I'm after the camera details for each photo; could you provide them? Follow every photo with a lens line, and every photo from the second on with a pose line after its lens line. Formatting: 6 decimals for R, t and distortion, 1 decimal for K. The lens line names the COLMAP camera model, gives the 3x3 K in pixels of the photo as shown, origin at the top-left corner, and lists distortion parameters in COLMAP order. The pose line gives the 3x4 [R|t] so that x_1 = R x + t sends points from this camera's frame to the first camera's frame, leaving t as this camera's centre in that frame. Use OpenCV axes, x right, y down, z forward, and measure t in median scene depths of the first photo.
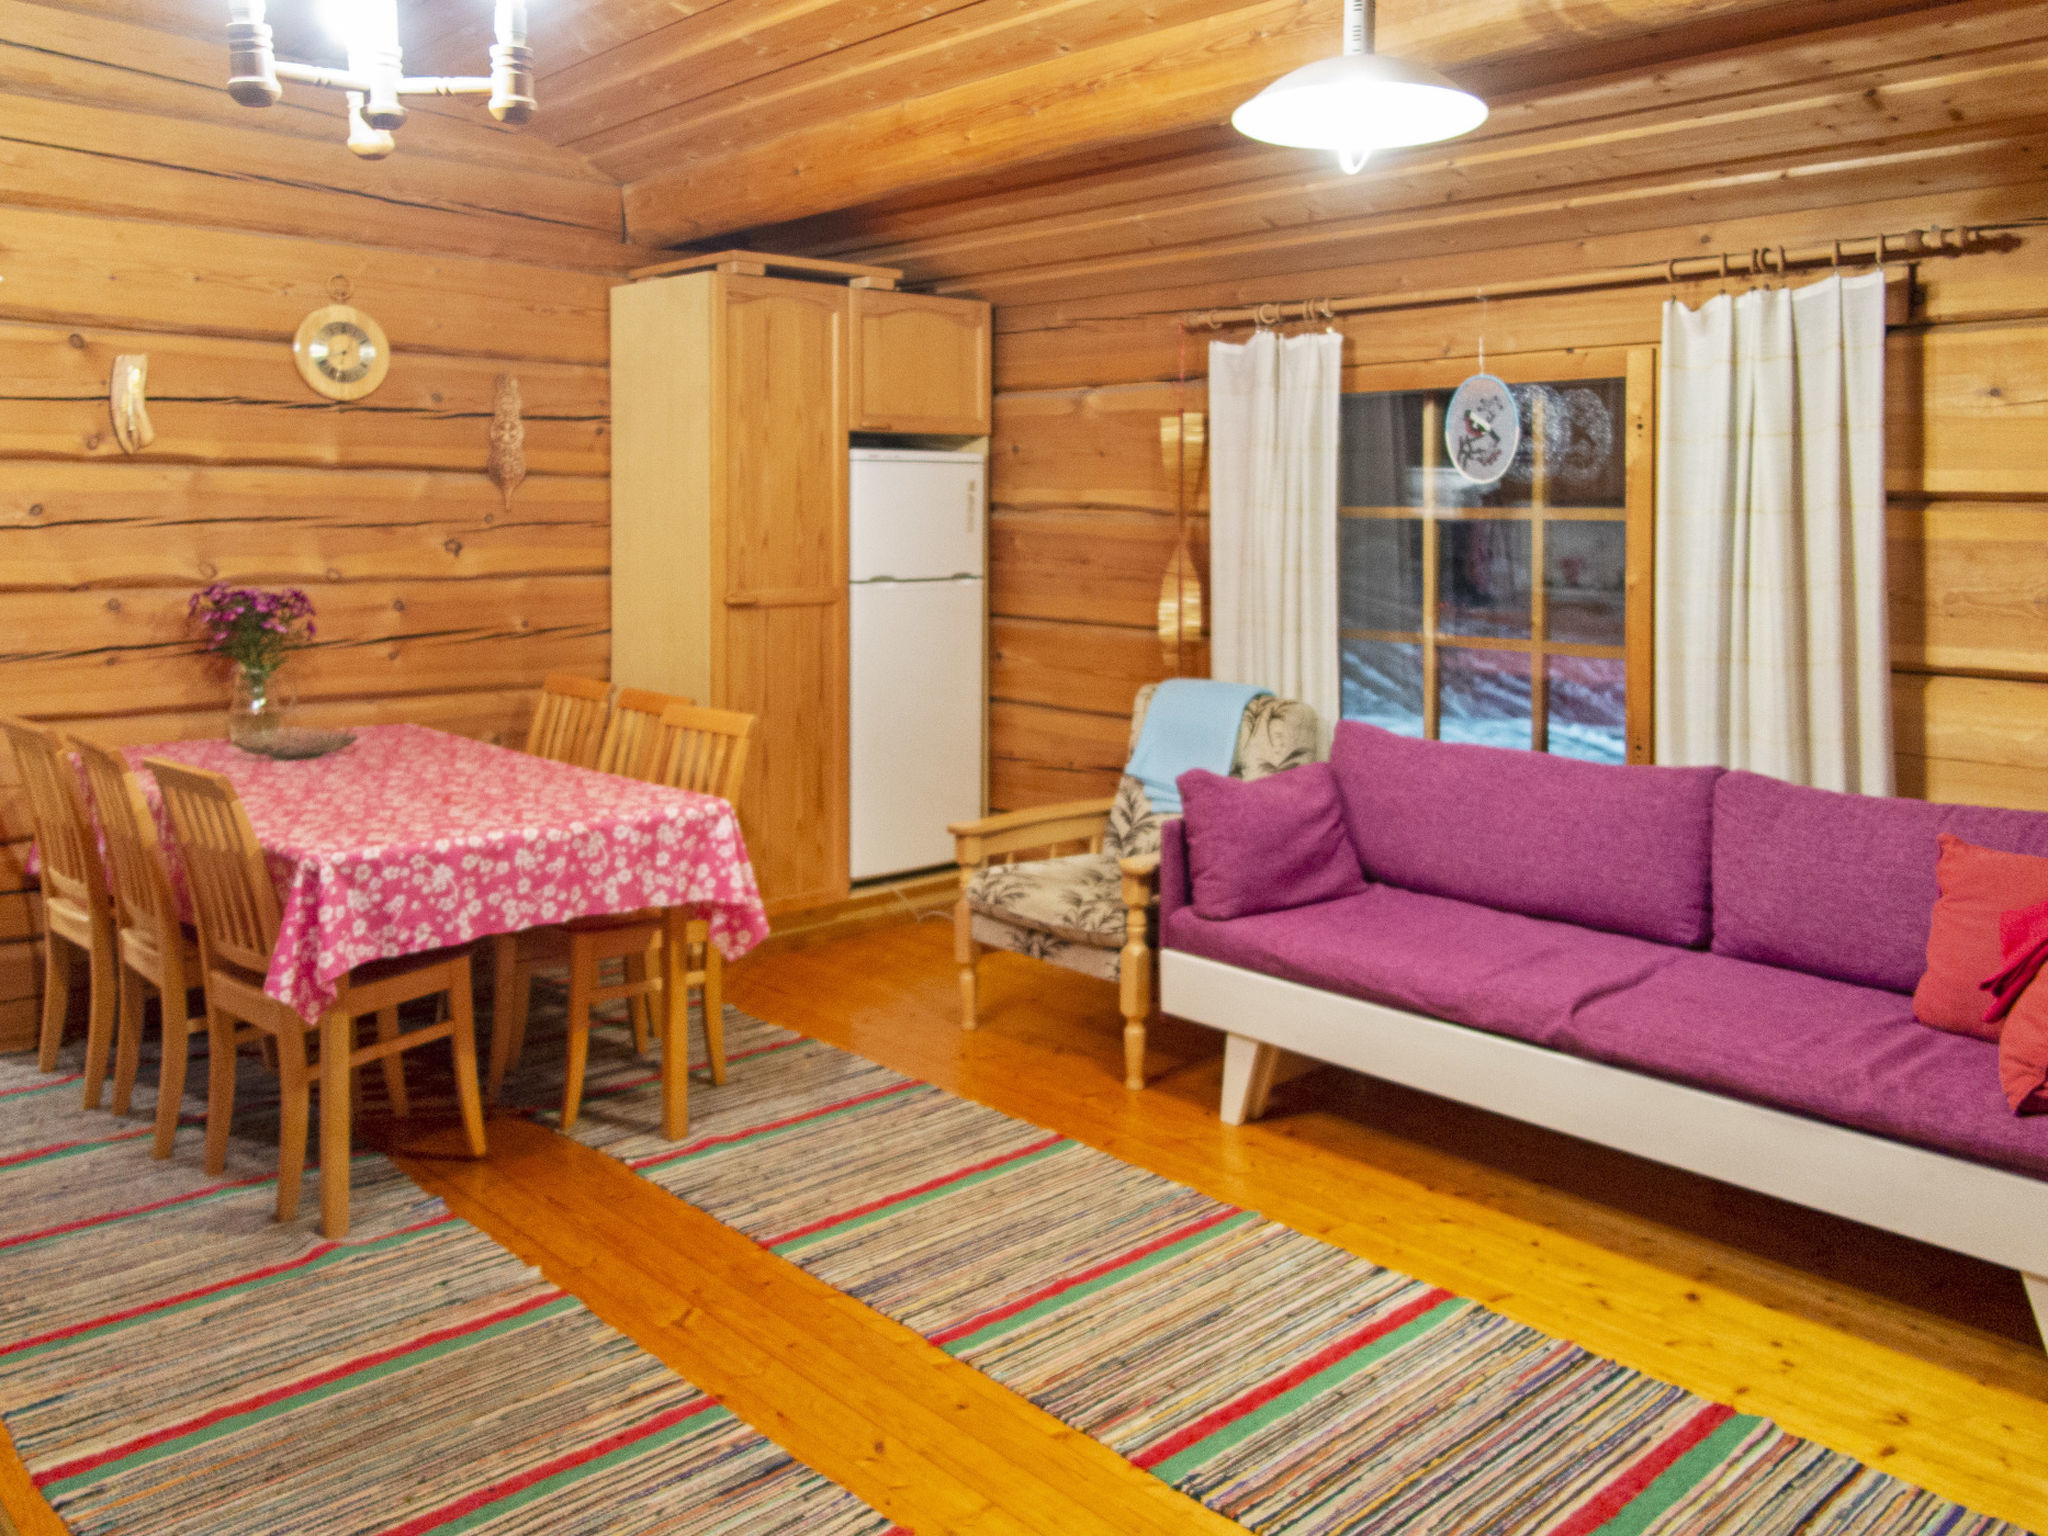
lens RADIAL K [[1611.2, 0, 1076.3], [0, 1611.2, 549.2], [0, 0, 1]] dist [0.041181, -0.002669]
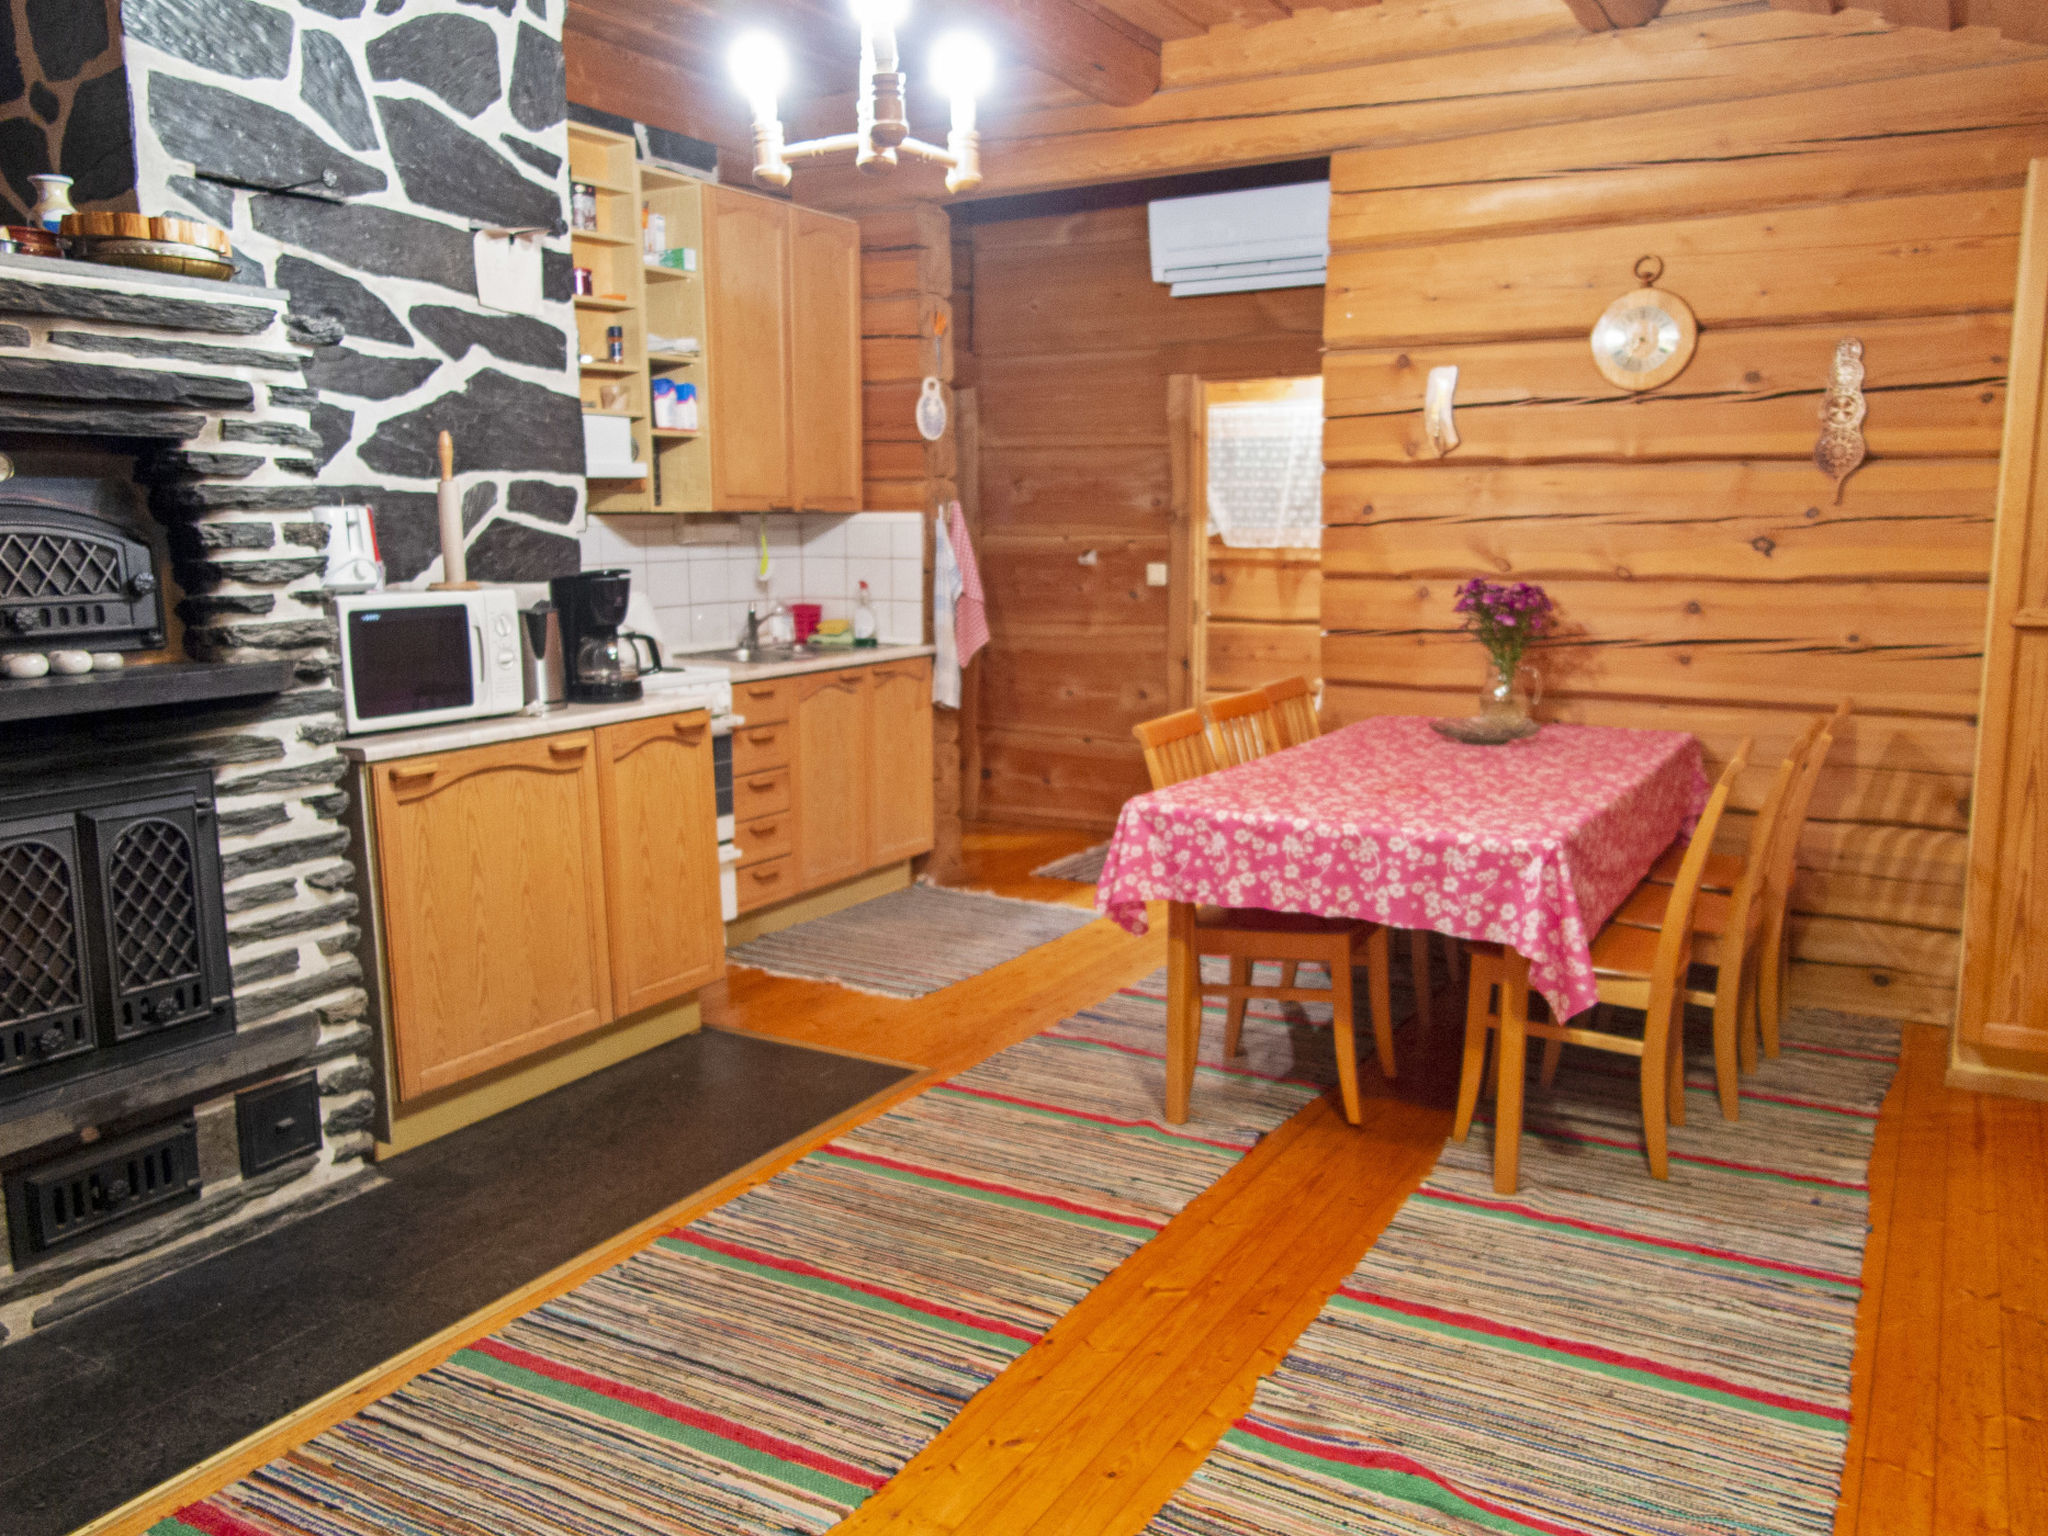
lens RADIAL K [[1611.2, 0, 1055.0], [0, 1611.2, 763.8], [0, 0, 1]] dist [0.041181, -0.002669]
pose [[0.300910, 0.138122, -0.943597, 0.552986], [-0.016162, 0.990052, 0.139768, -0.001619], [0.953515, -0.026807, 0.300149, 0.528266]]
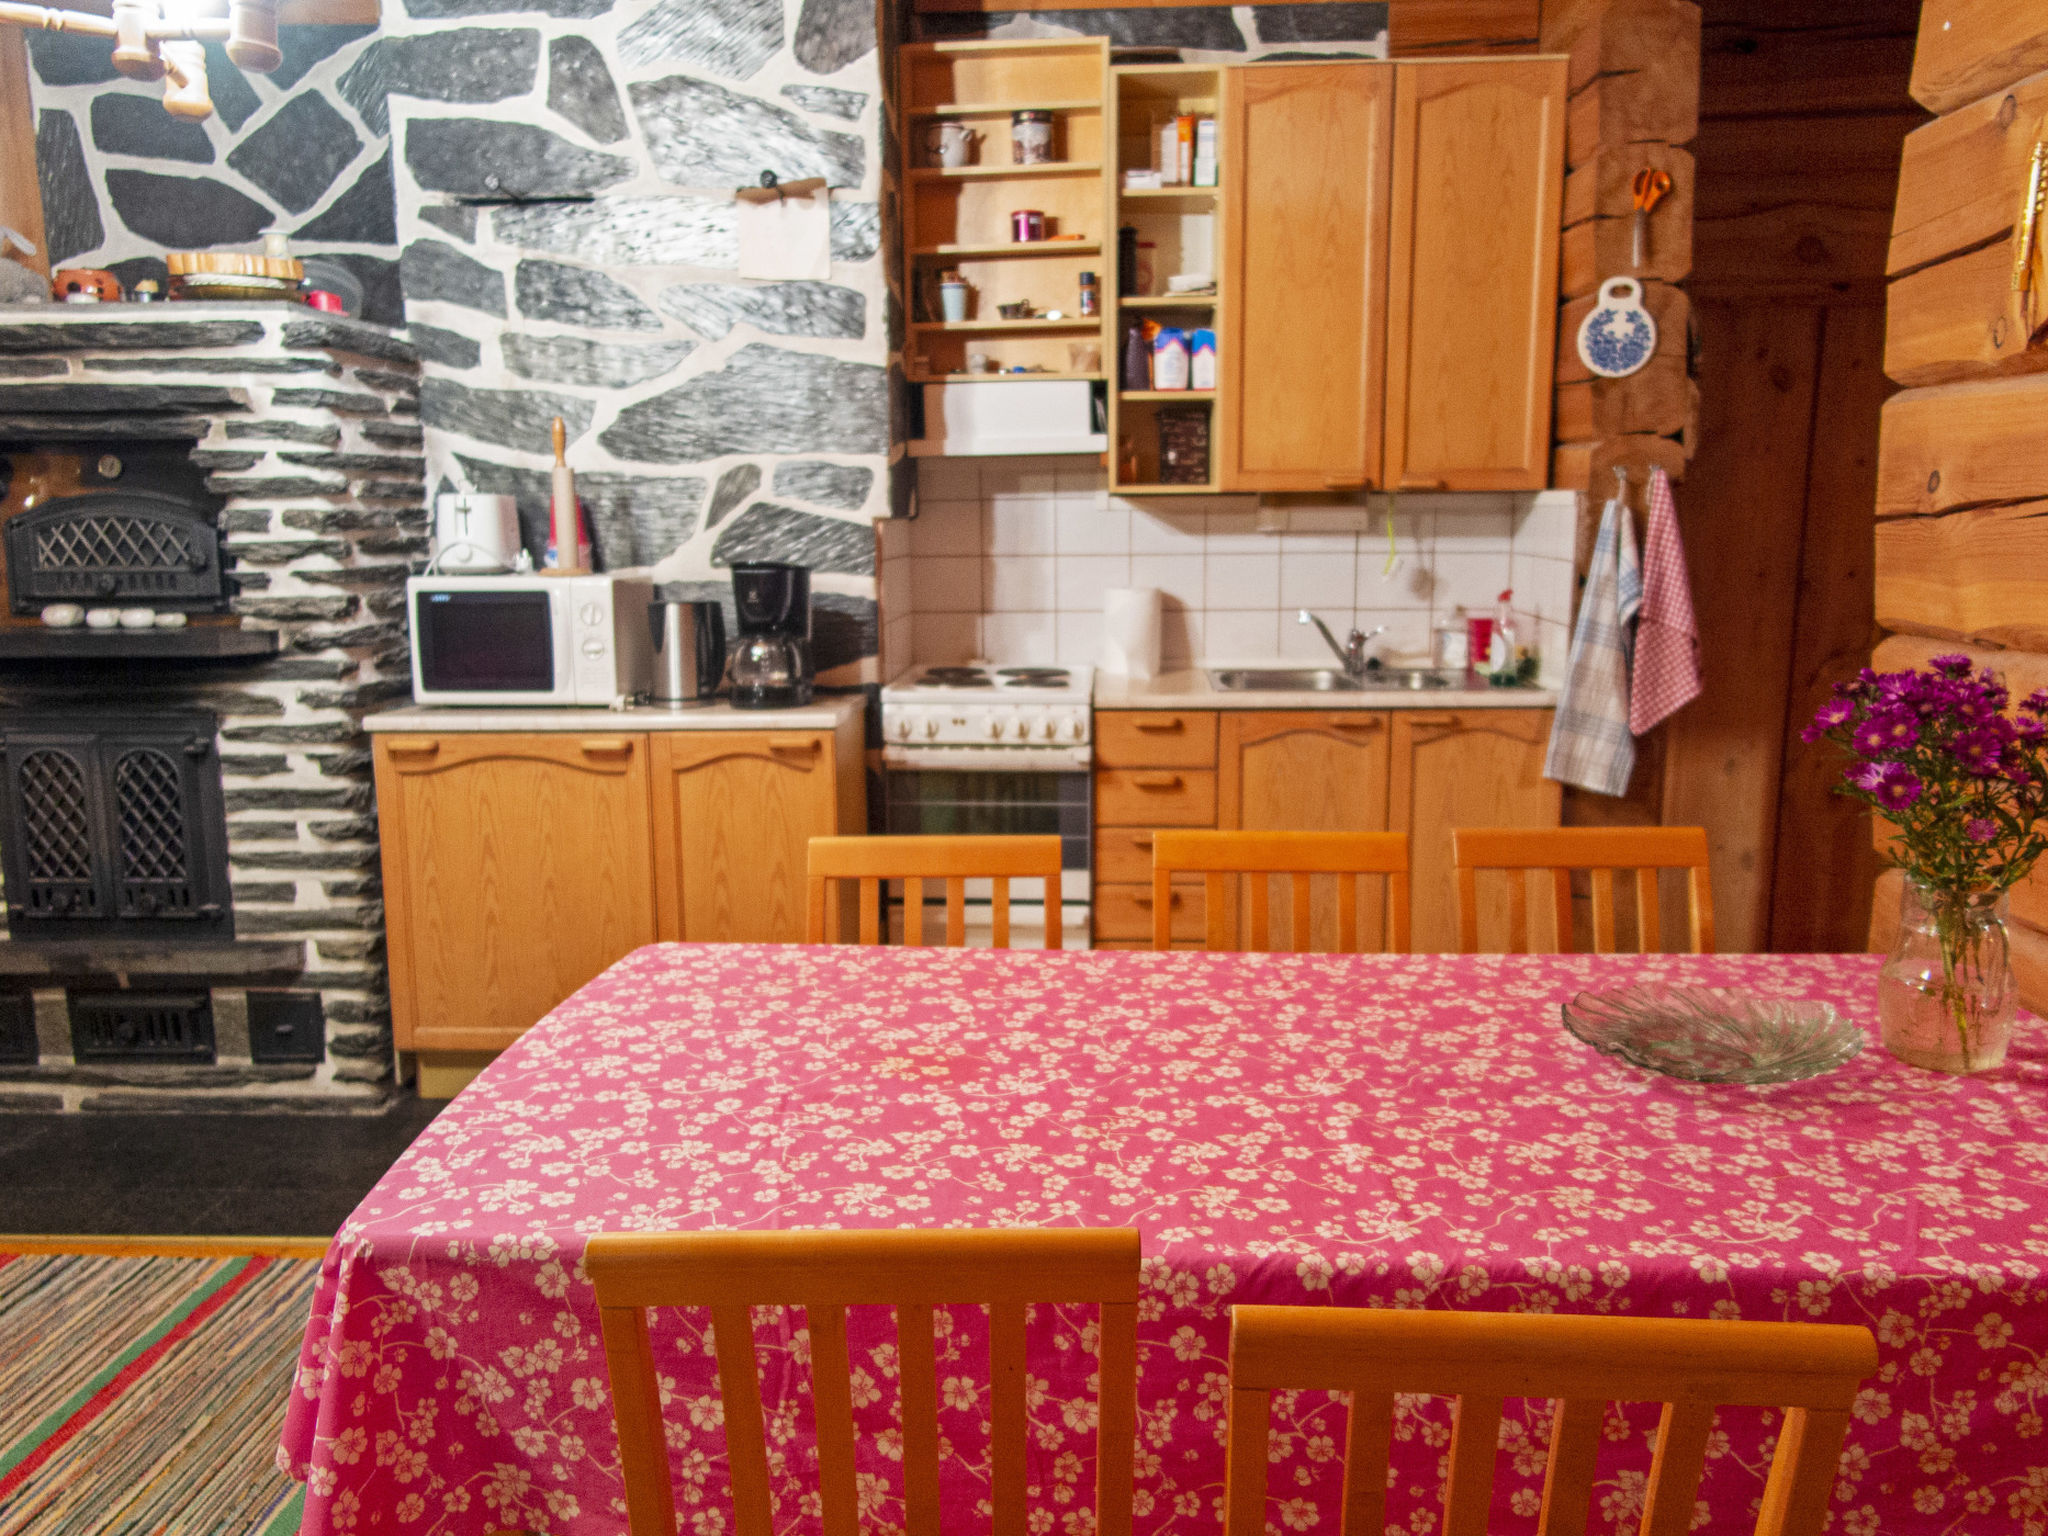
lens RADIAL K [[1611.2, 0, 1029.1], [0, 1611.2, 756.1], [0, 0, 1]] dist [0.041181, -0.002669]
pose [[-0.724016, 0.111139, -0.680771, -0.082534], [-0.013551, 0.984452, 0.175128, -0.034010], [0.689650, 0.136020, -0.711253, 1.475876]]
